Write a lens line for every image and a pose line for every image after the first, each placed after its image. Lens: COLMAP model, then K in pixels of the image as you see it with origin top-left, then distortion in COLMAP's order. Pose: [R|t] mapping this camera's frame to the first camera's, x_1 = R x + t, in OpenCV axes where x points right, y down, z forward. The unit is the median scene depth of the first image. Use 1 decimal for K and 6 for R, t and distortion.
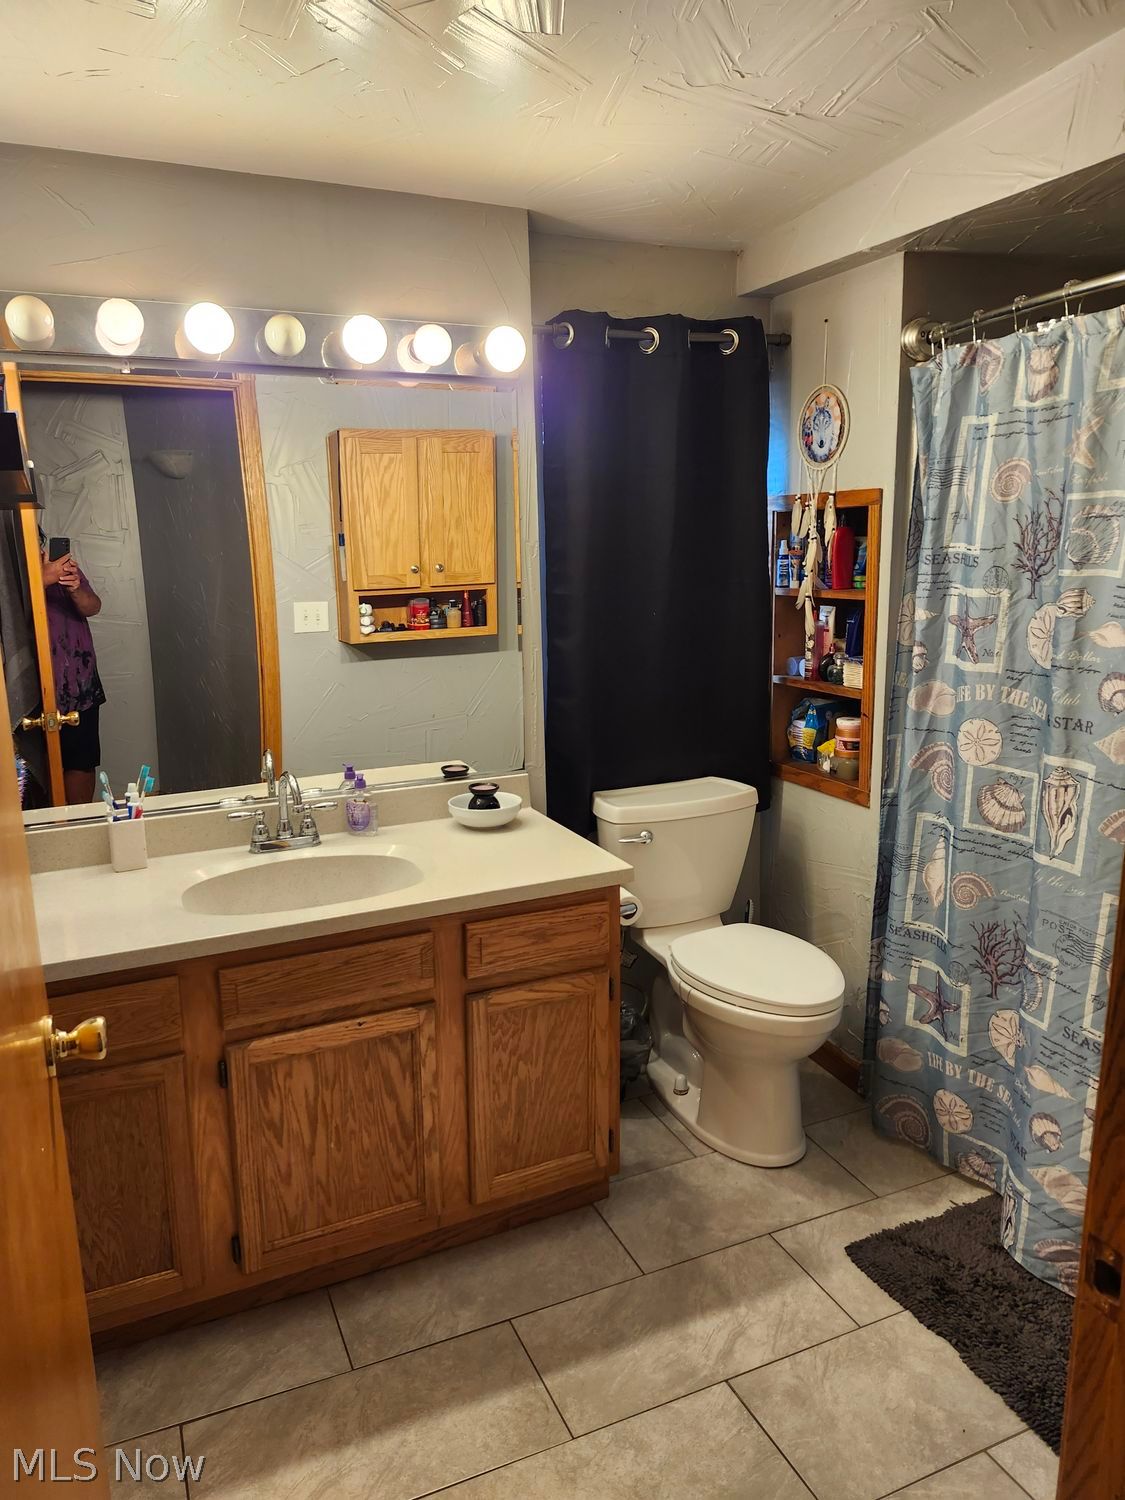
lens RADIAL K [[1065.2, 0, 562.5], [0, 1065.2, 750.0], [0, 0, 1]] dist [0.099108, -0.114508]
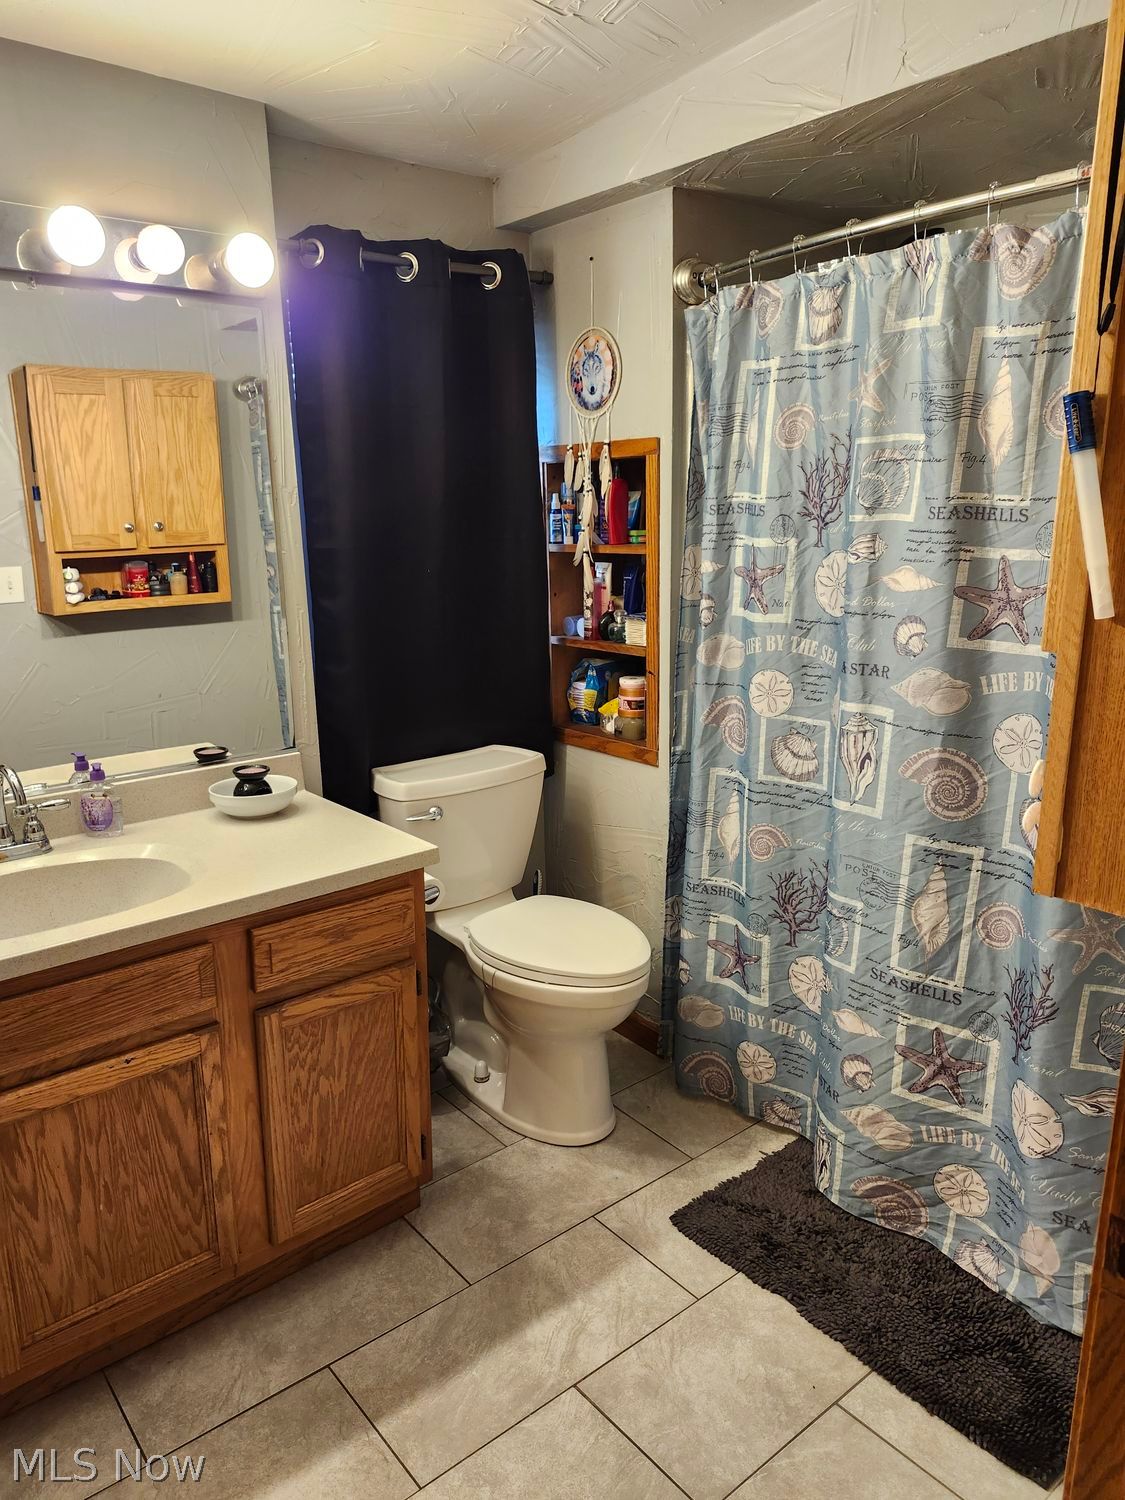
lens RADIAL K [[1065.2, 0, 562.5], [0, 1065.2, 750.0], [0, 0, 1]] dist [0.099108, -0.114508]
pose [[0.965460, -0.057580, 0.254109, -0.054278], [0.051388, 0.998199, 0.030943, 0.004466], [-0.255433, -0.016816, 0.966680, 0.090494]]
